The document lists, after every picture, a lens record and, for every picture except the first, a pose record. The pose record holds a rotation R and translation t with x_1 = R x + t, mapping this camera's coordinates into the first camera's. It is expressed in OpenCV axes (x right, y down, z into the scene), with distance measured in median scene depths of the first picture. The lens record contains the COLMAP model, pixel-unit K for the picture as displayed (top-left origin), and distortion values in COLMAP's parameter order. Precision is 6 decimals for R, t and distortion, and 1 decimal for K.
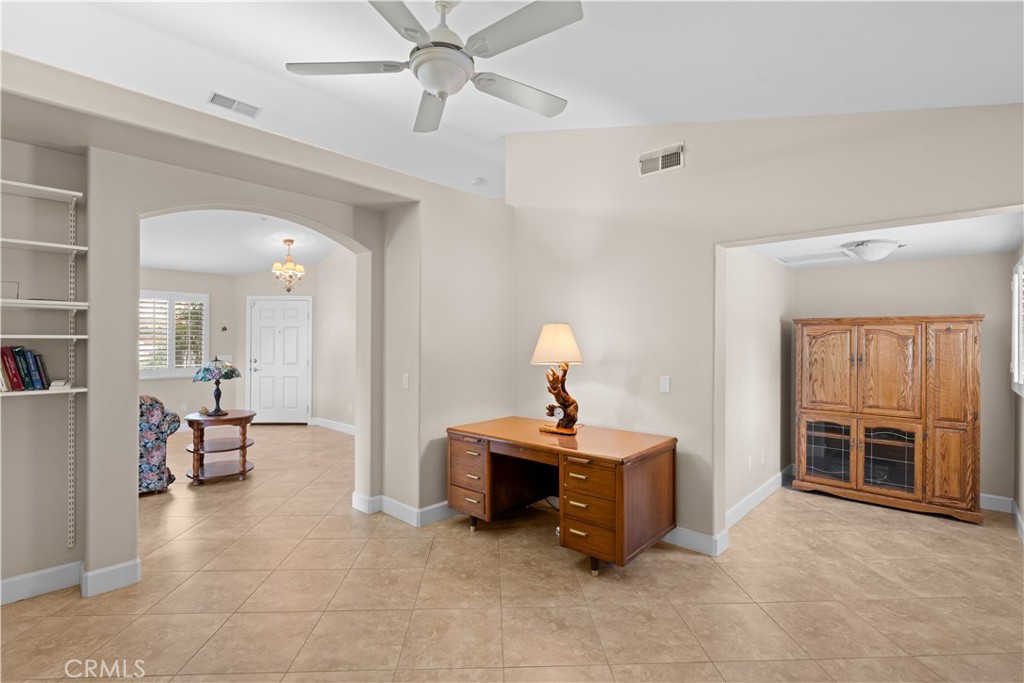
lens RADIAL K [[471.9, 0, 511.2], [0, 471.9, 345.9], [0, 0, 1]] dist [-0.007157, 0.000390]
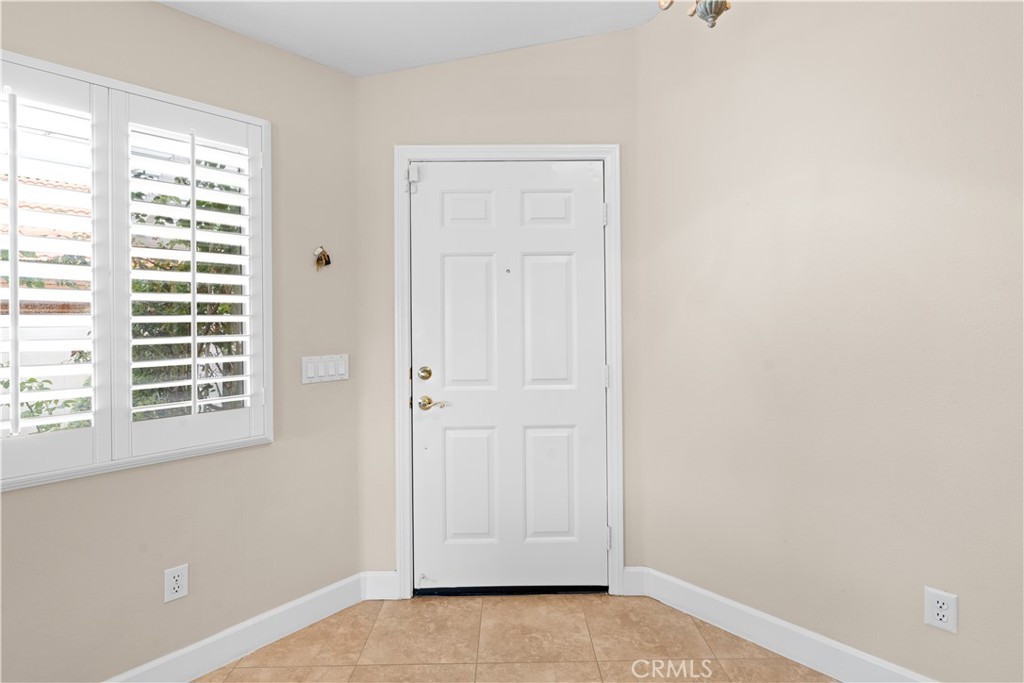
lens RADIAL K [[468.9, 0, 516.8], [0, 468.9, 320.4], [0, 0, 1]] dist [-0.001201, 0.000032]
pose [[0.999683, -0.015855, -0.019580, -0.482691], [0.015742, 0.999859, -0.005914, 0.002523], [0.019671, 0.005604, 0.999791, 0.715857]]
